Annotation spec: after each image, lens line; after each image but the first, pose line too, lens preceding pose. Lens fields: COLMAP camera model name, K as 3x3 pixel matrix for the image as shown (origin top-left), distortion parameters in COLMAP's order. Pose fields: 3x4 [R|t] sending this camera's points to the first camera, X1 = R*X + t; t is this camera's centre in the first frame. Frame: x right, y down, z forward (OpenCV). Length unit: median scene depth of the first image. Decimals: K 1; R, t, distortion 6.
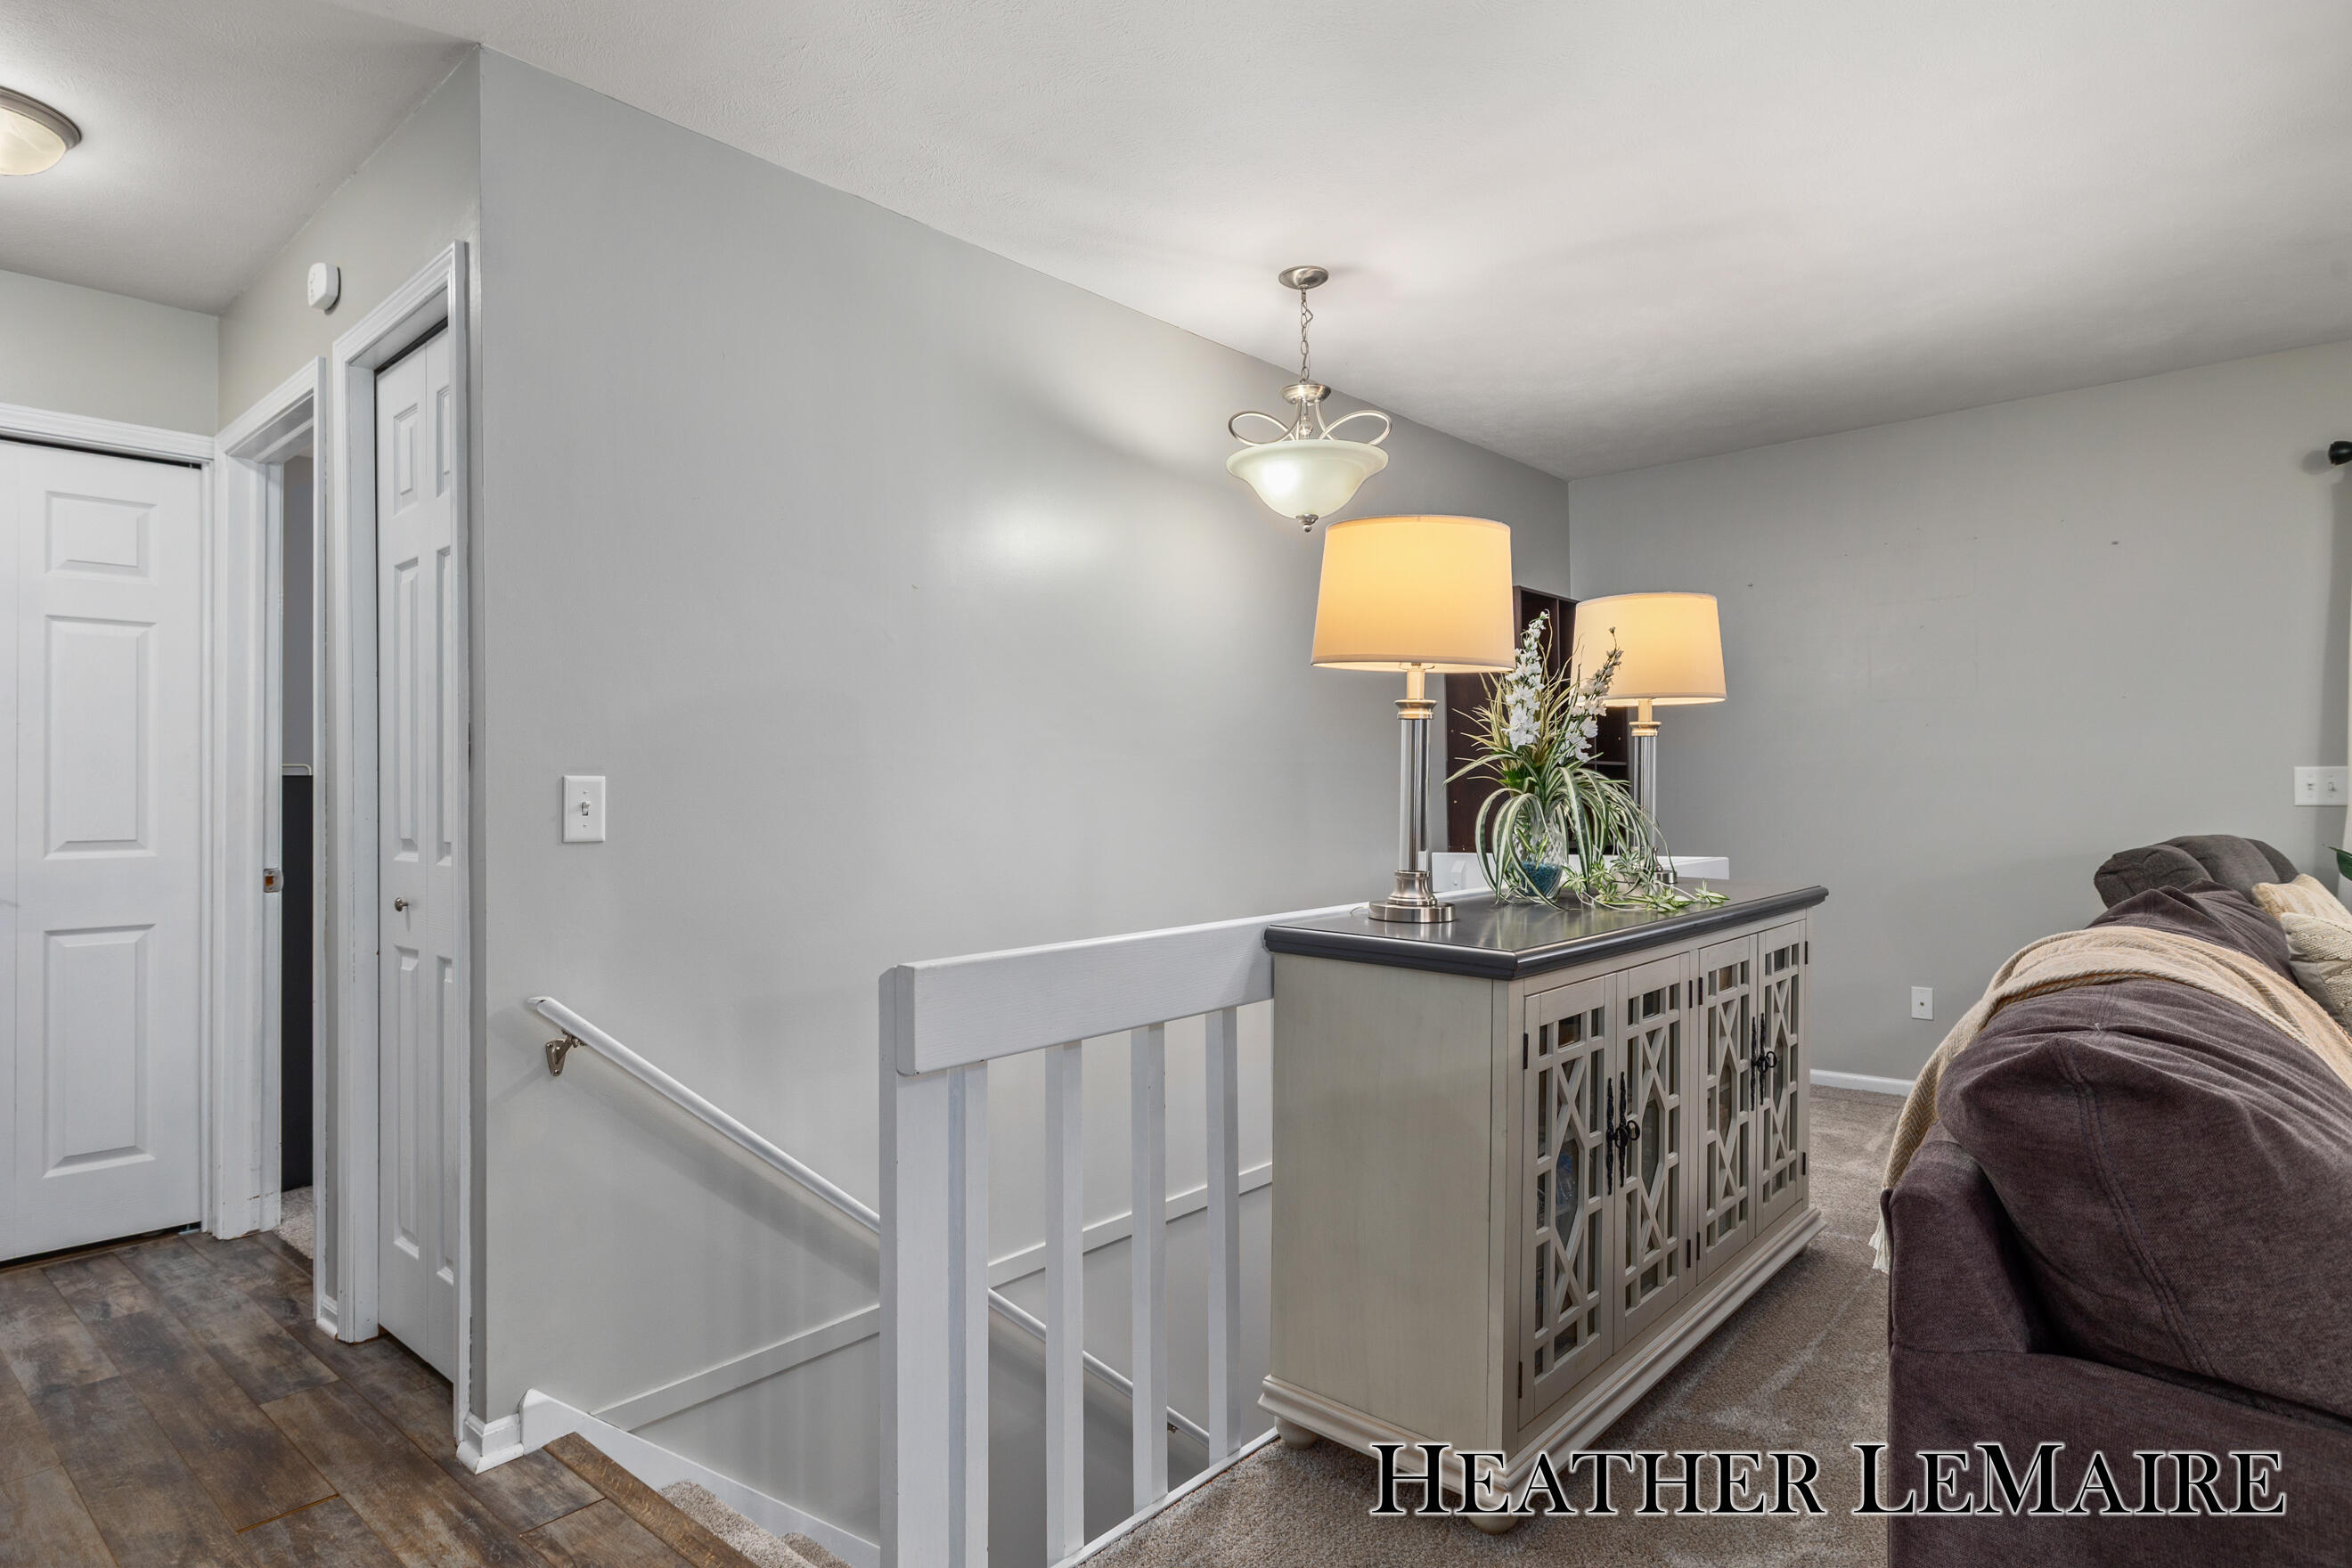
lens RADIAL K [[1301.7, 0, 1187.4], [0, 1301.7, 787.9], [0, 0, 1]] dist [0.001472, 0.000693]
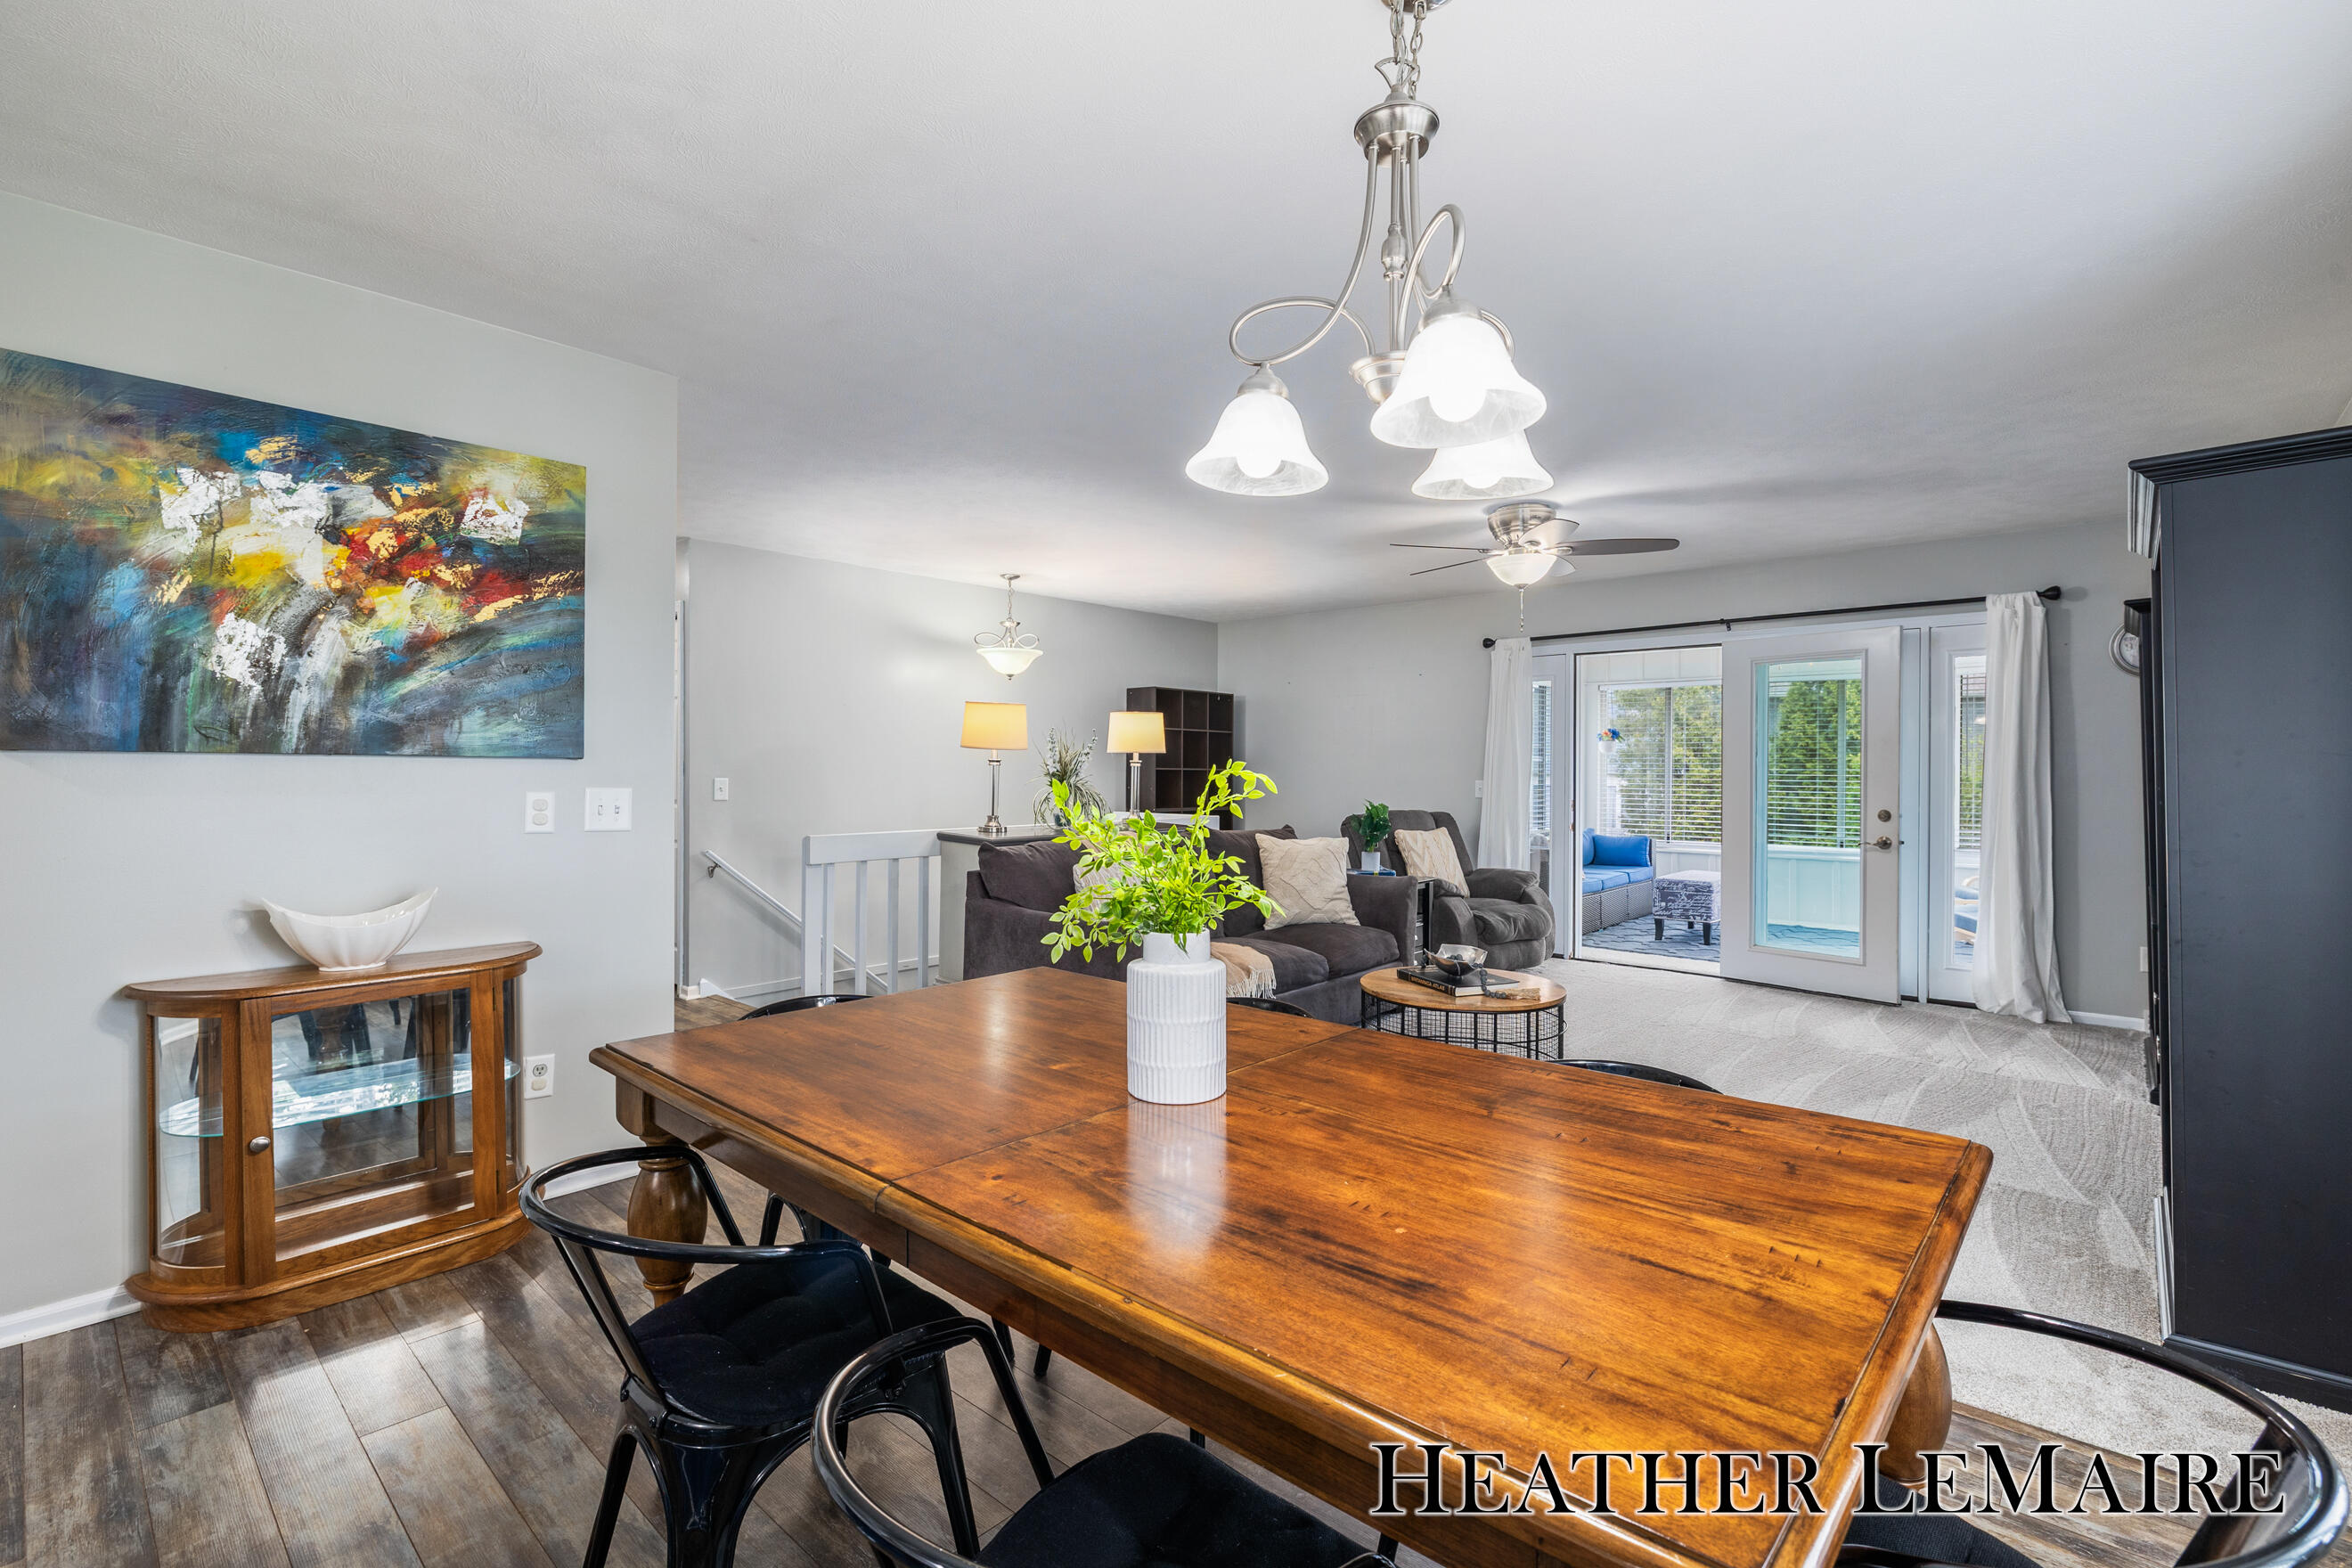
lens RADIAL K [[1051.6, 0, 1177.4], [0, 1051.6, 779.2], [0, 0, 1]] dist [-0.000135, 0.000294]
pose [[0.999697, 0.017347, -0.017457, 0.629617], [-0.017073, 0.999730, 0.015749, -0.064473], [0.017725, -0.015446, 0.999724, -1.403847]]
